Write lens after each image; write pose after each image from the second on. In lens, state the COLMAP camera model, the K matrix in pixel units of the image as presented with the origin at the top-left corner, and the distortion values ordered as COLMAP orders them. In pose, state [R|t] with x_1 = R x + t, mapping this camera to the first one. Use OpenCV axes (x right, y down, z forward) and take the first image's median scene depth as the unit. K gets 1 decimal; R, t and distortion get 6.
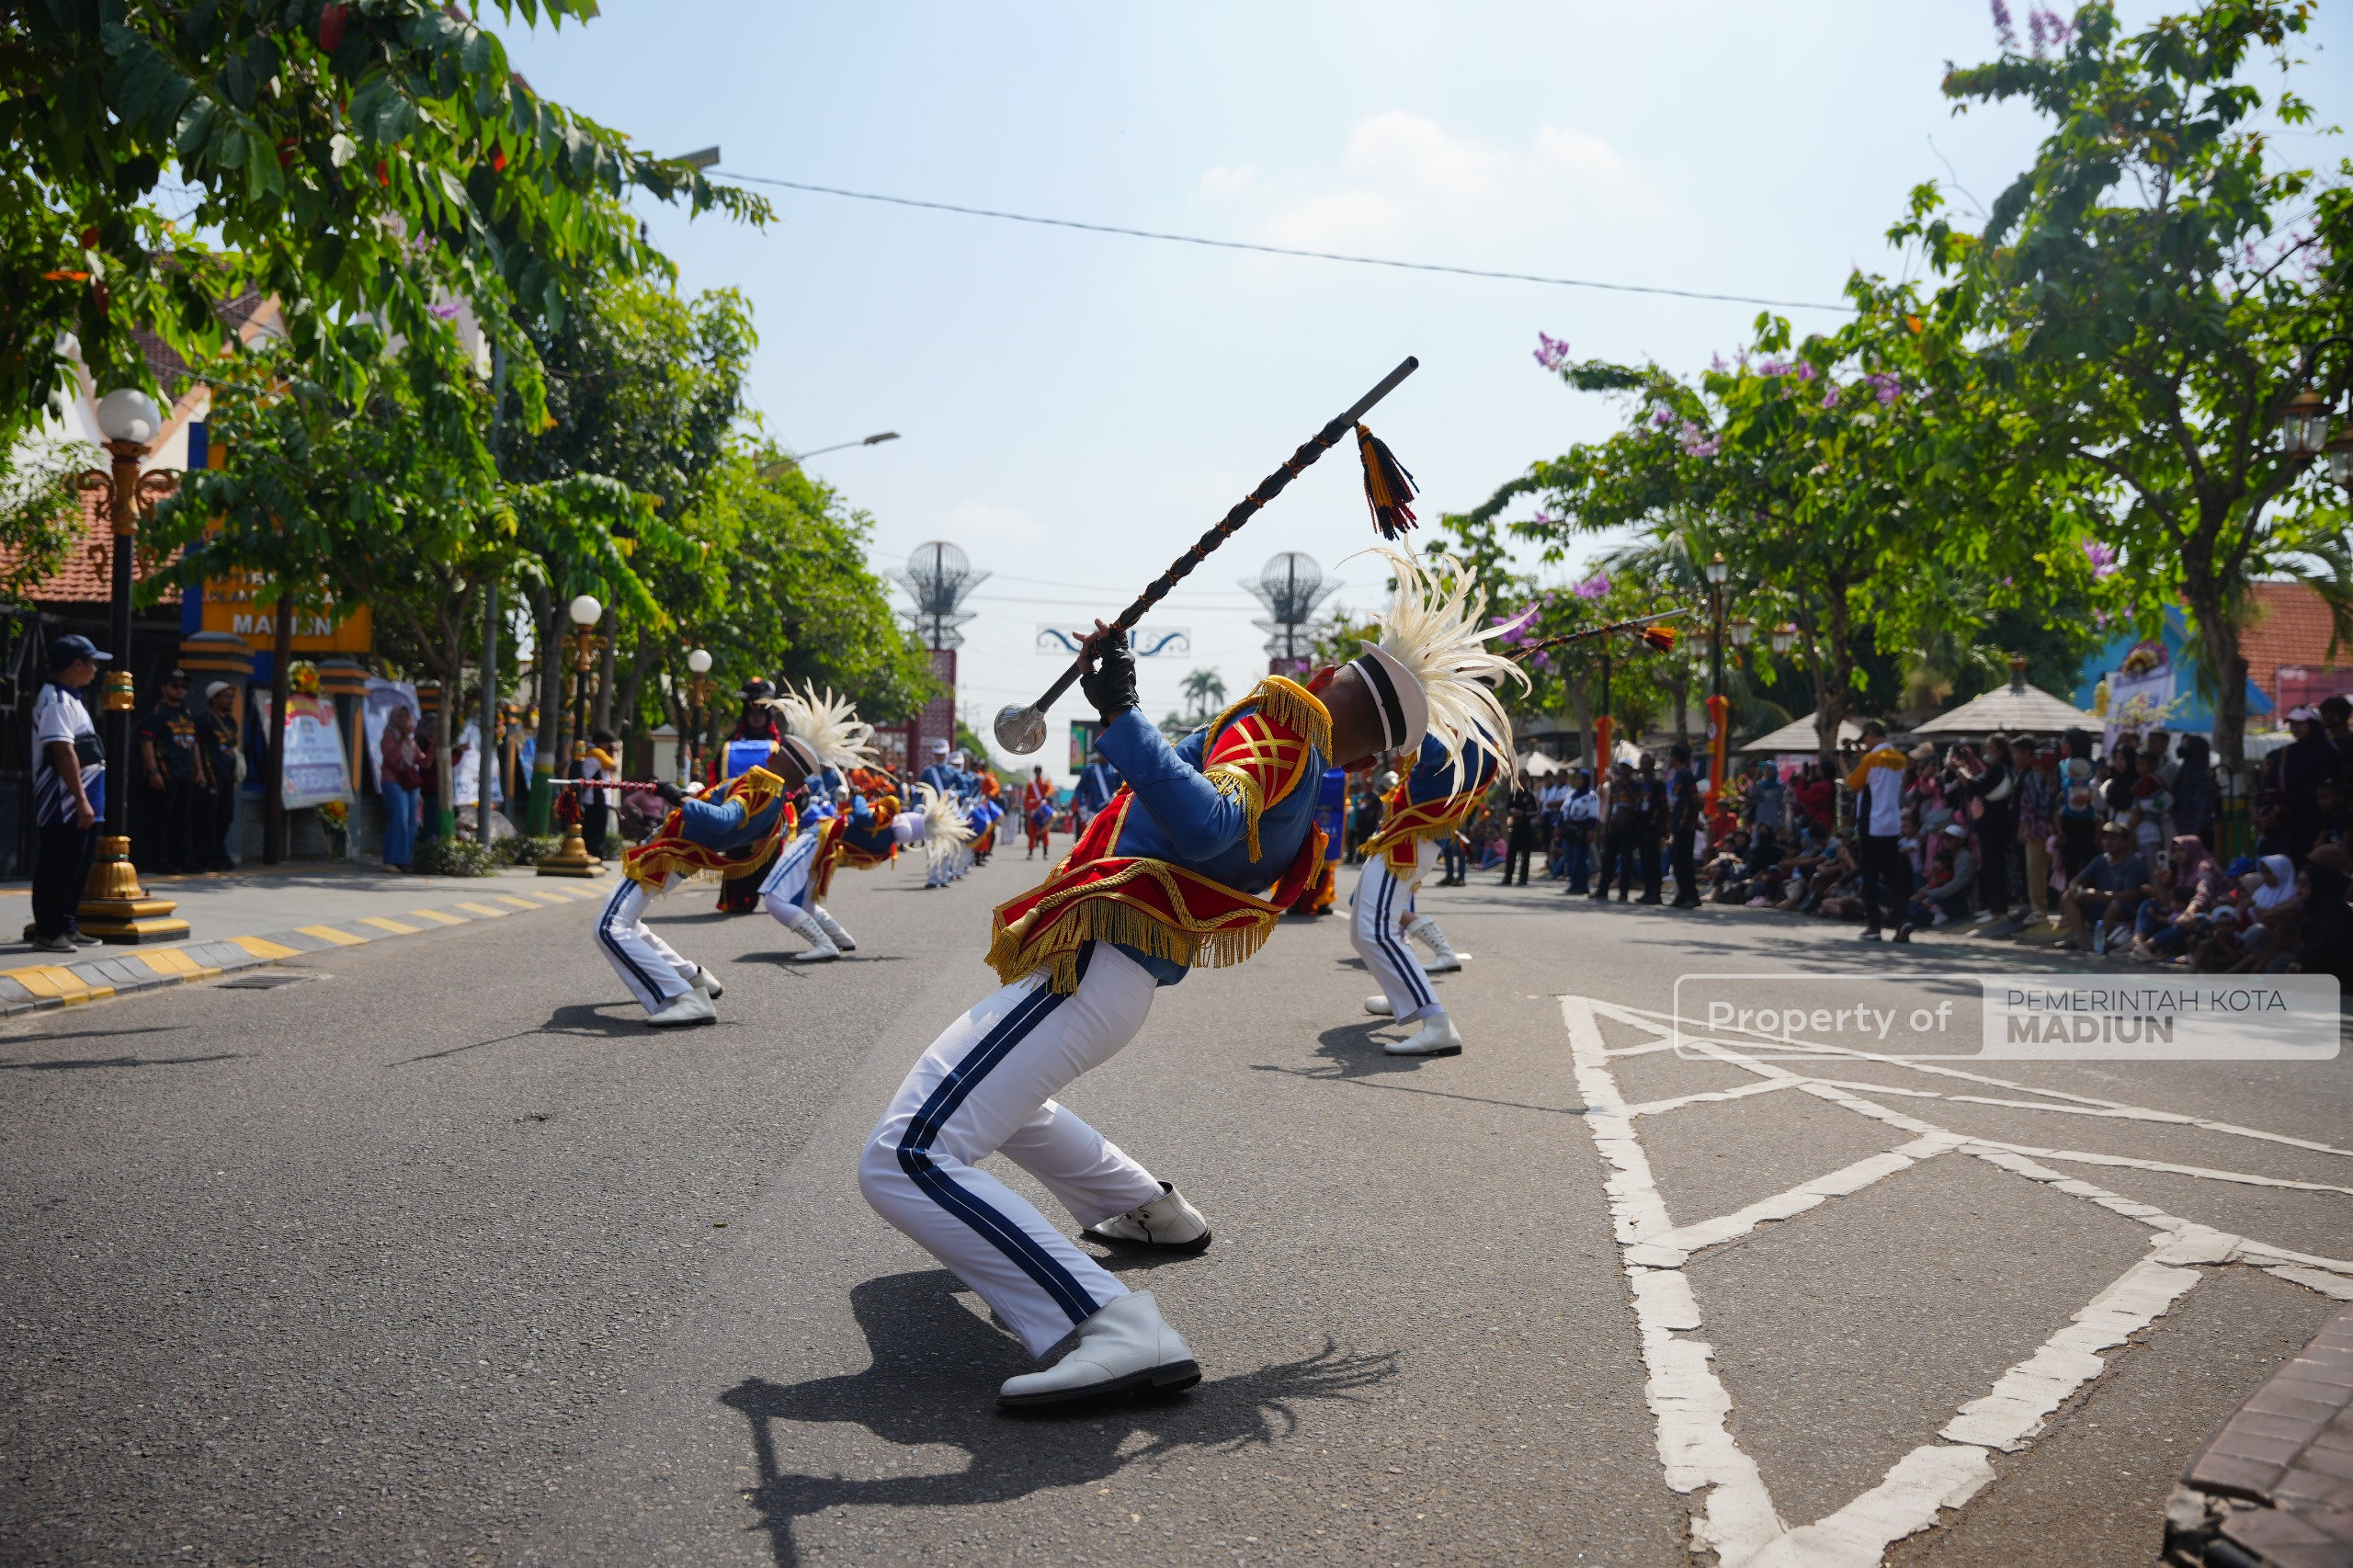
lens RADIAL K [[1883.0, 0, 1176.5], [0, 1883.0, 784.0], [0, 0, 1]] dist [-0.139581, 0.178718]
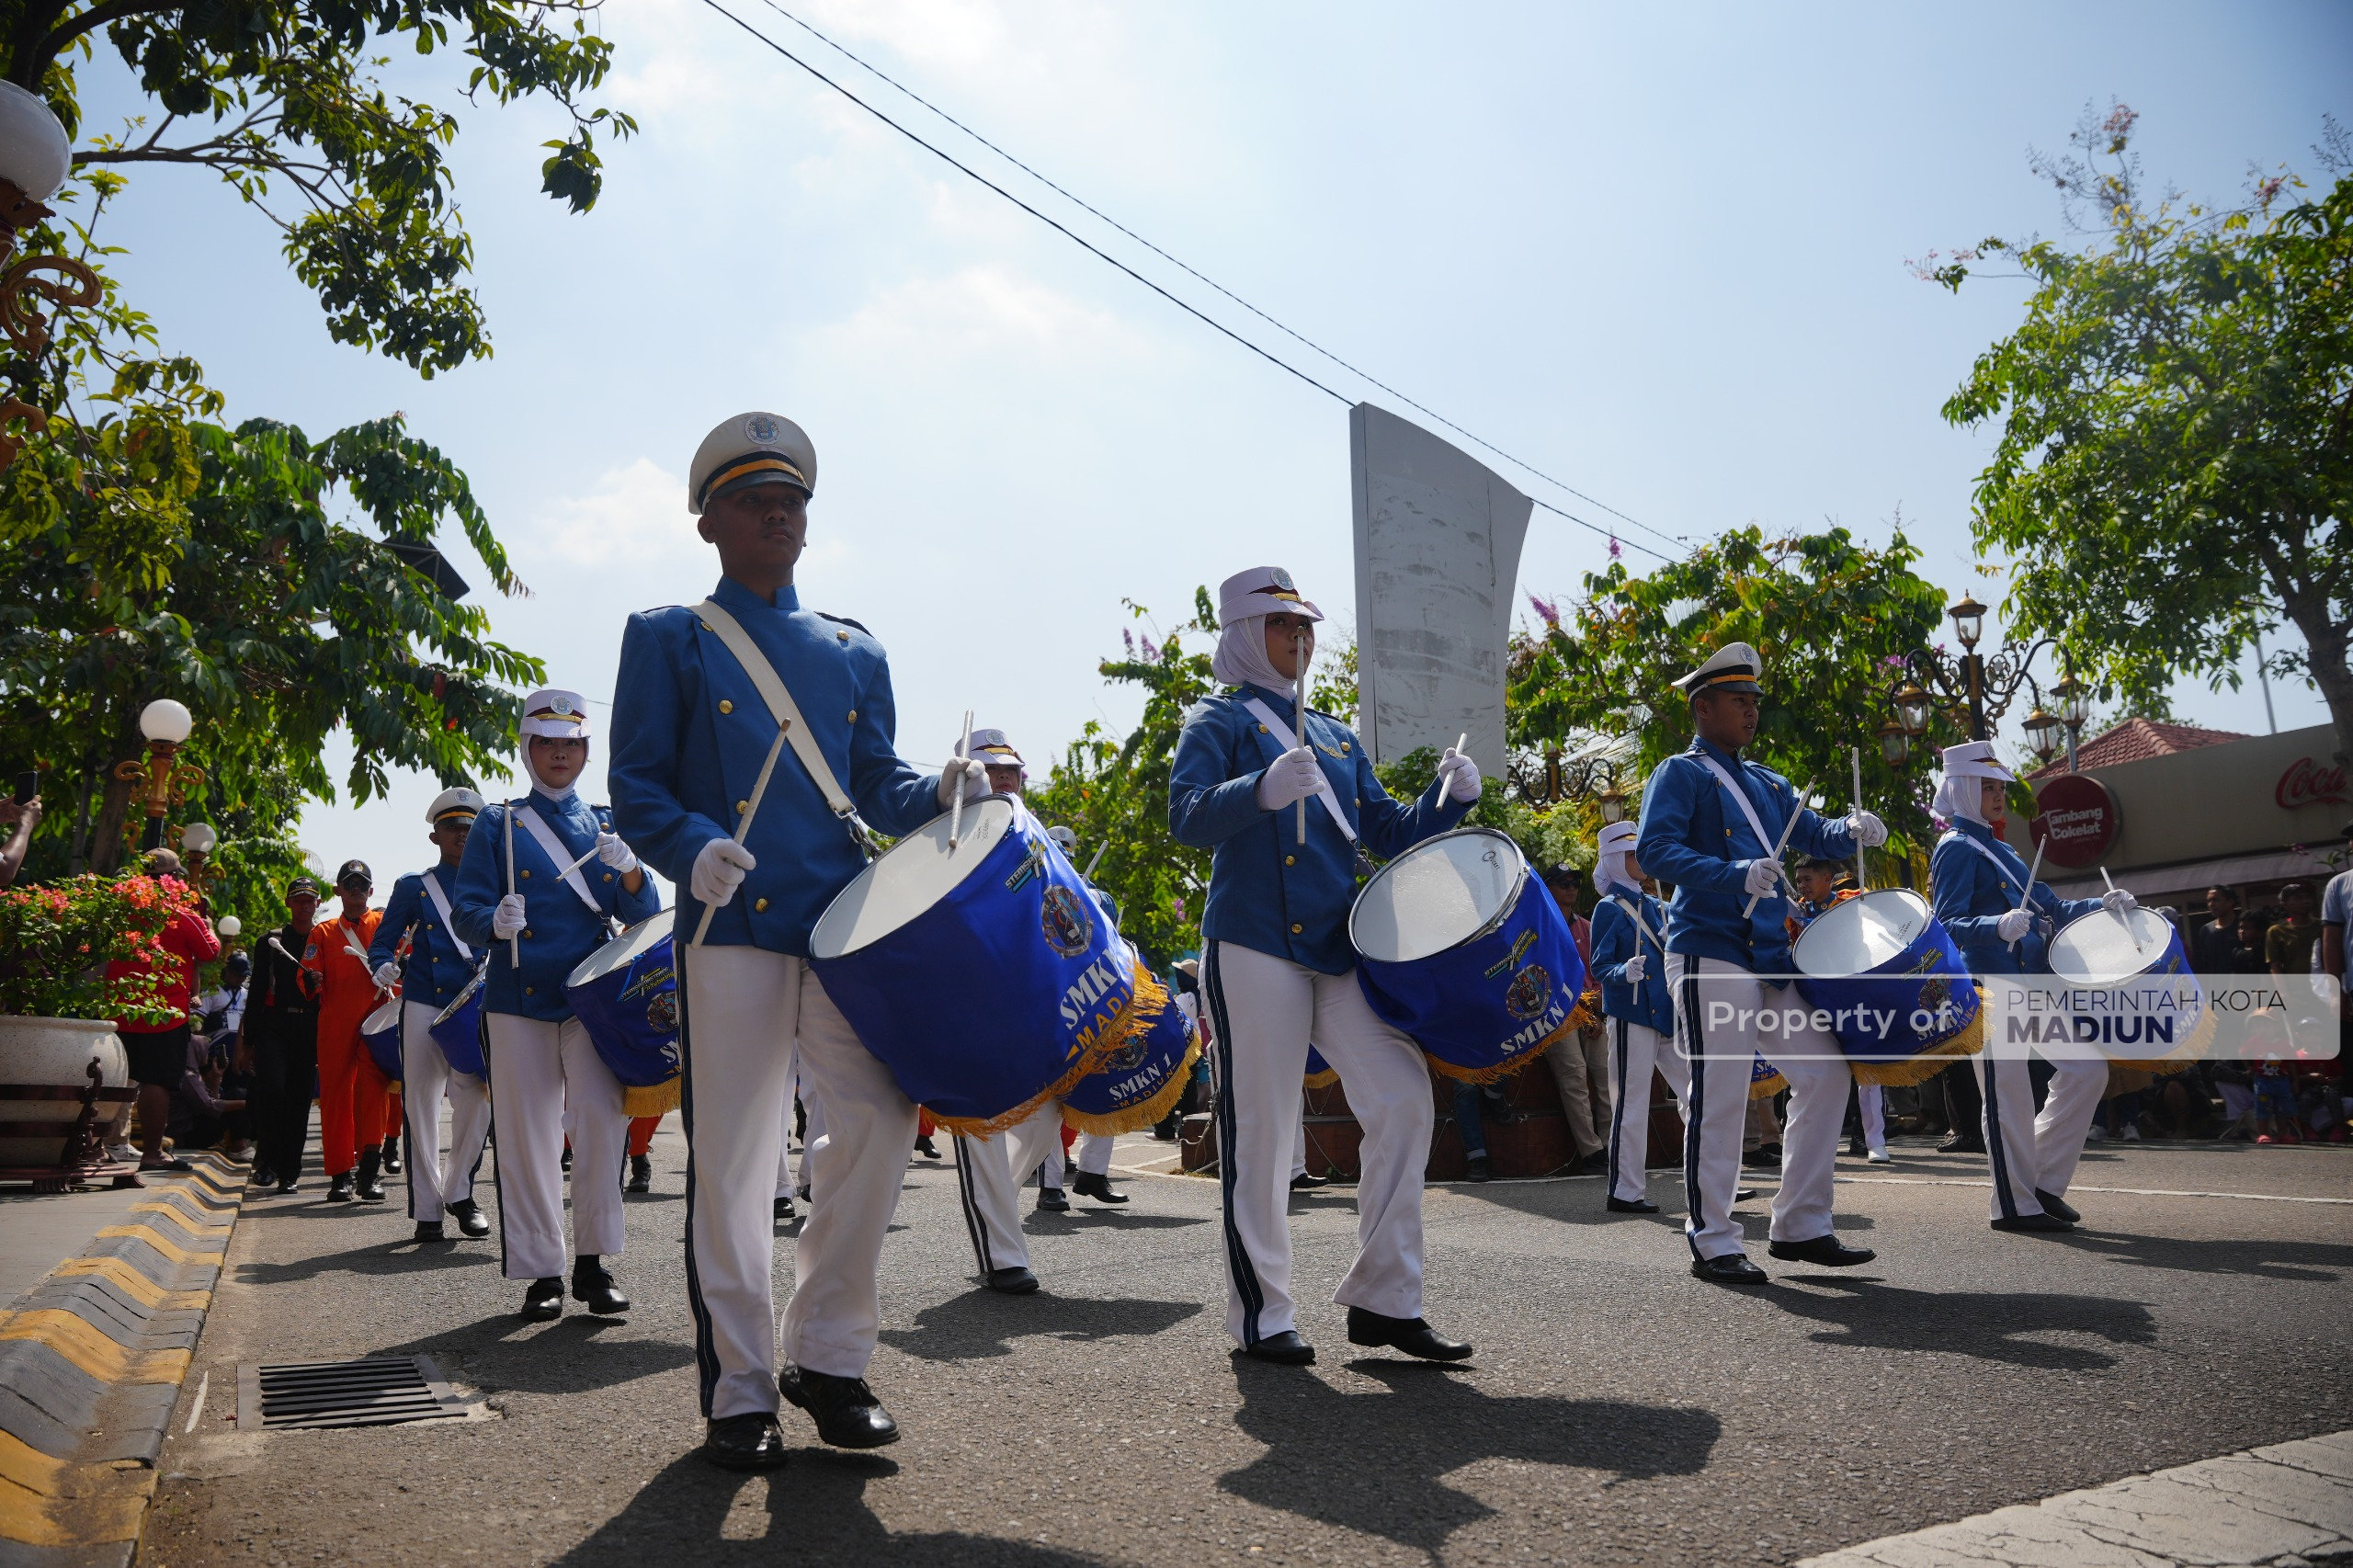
lens RADIAL K [[1552.8, 0, 1176.5], [0, 1552.8, 784.0], [0, 0, 1]] dist [-0.150548, 0.089408]
pose [[0.895905, 0.053893, 0.440965, -0.153737], [0.022563, 0.985813, -0.166323, 0.004908], [-0.443673, 0.158959, 0.881979, -0.313209]]
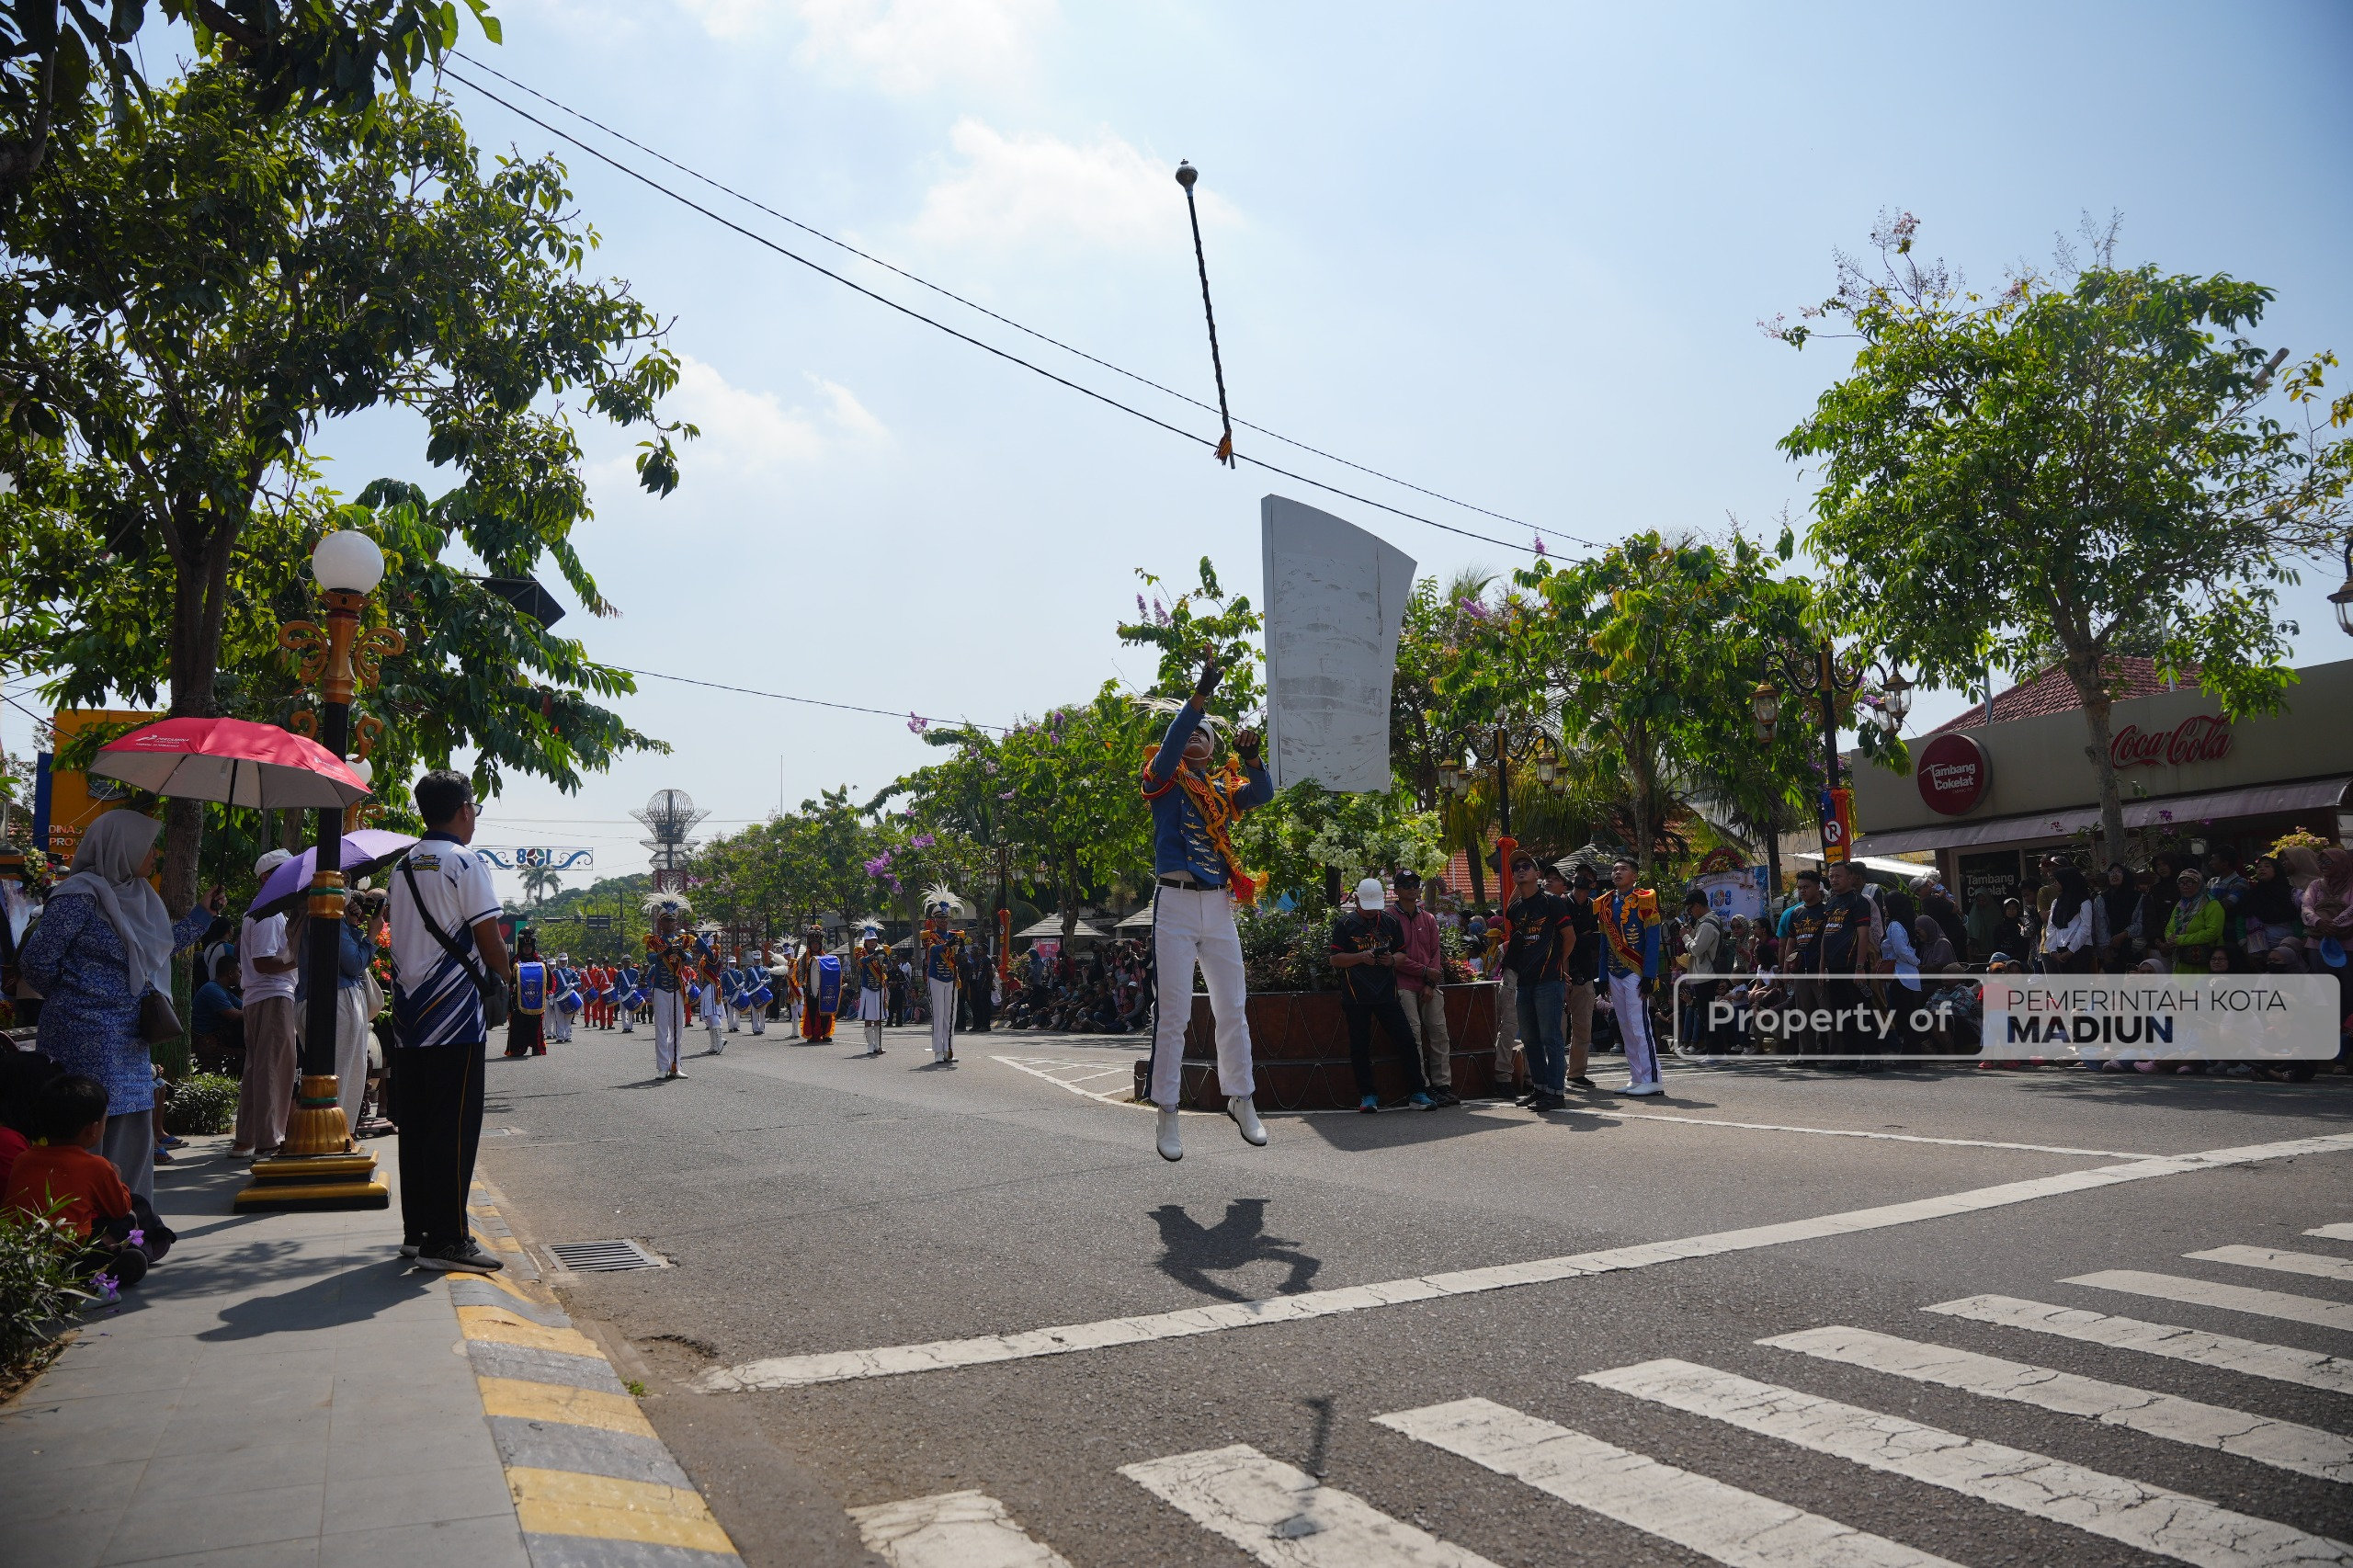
lens RADIAL K [[1552.8, 0, 1176.5], [0, 1552.8, 784.0], [0, 0, 1]] dist [-0.150548, 0.089408]
pose [[0.914272, 0.002498, 0.405093, -0.175277], [0.041136, 0.994239, -0.098973, -0.018454], [-0.403006, 0.107152, 0.908903, -0.454964]]
